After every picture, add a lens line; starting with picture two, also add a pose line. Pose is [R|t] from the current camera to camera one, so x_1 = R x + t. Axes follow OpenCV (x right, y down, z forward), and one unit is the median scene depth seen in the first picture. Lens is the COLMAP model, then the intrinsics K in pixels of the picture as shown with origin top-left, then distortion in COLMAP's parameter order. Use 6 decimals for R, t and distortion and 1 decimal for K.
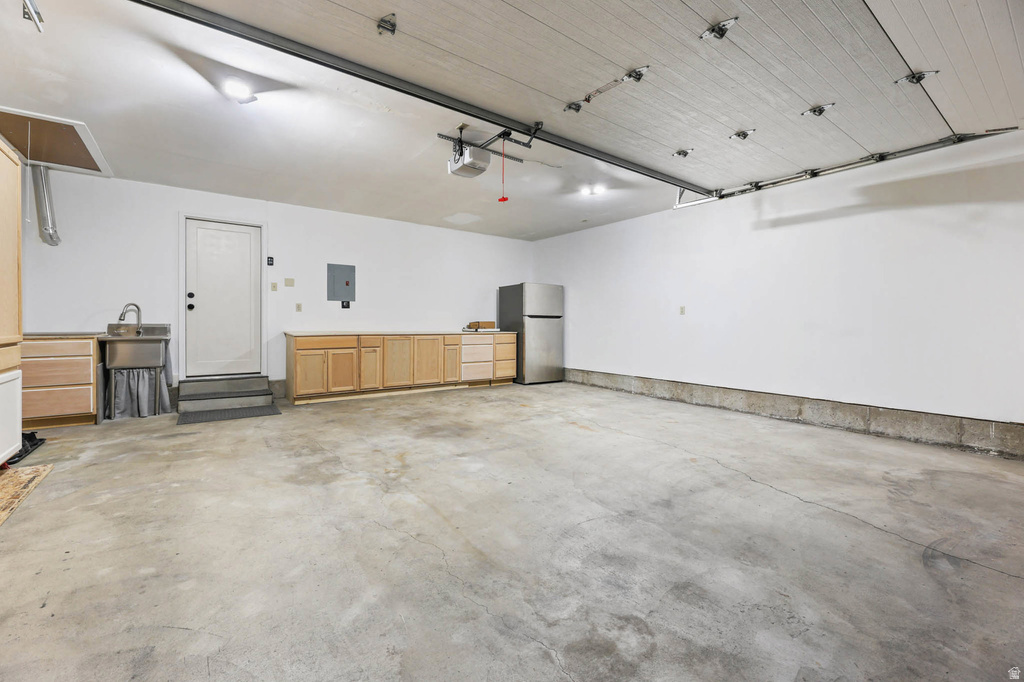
lens RADIAL K [[421.3, 0, 512.0], [0, 421.3, 341.0], [0, 0, 1]] dist [-0.020080, -0.000107]
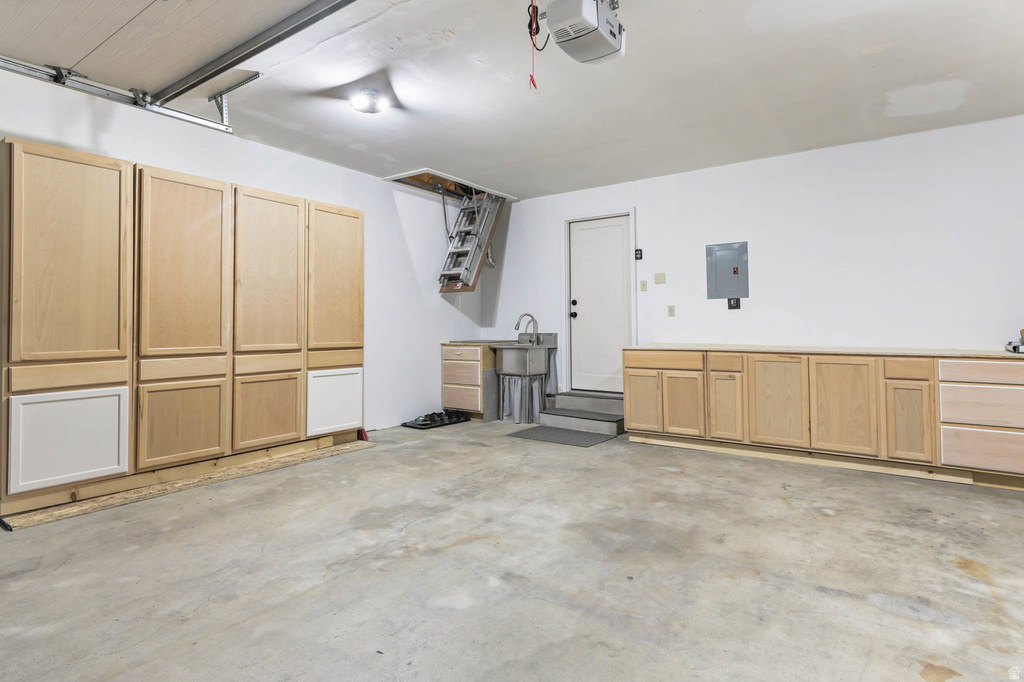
lens RADIAL K [[545.0, 0, 510.9], [0, 545.0, 316.7], [0, 0, 1]] dist [0.001083, -0.000576]
pose [[0.309413, -0.028427, -0.950503, 0.401997], [-0.037640, 0.998404, -0.042112, -0.023725], [0.950182, 0.048807, 0.307849, 0.556853]]
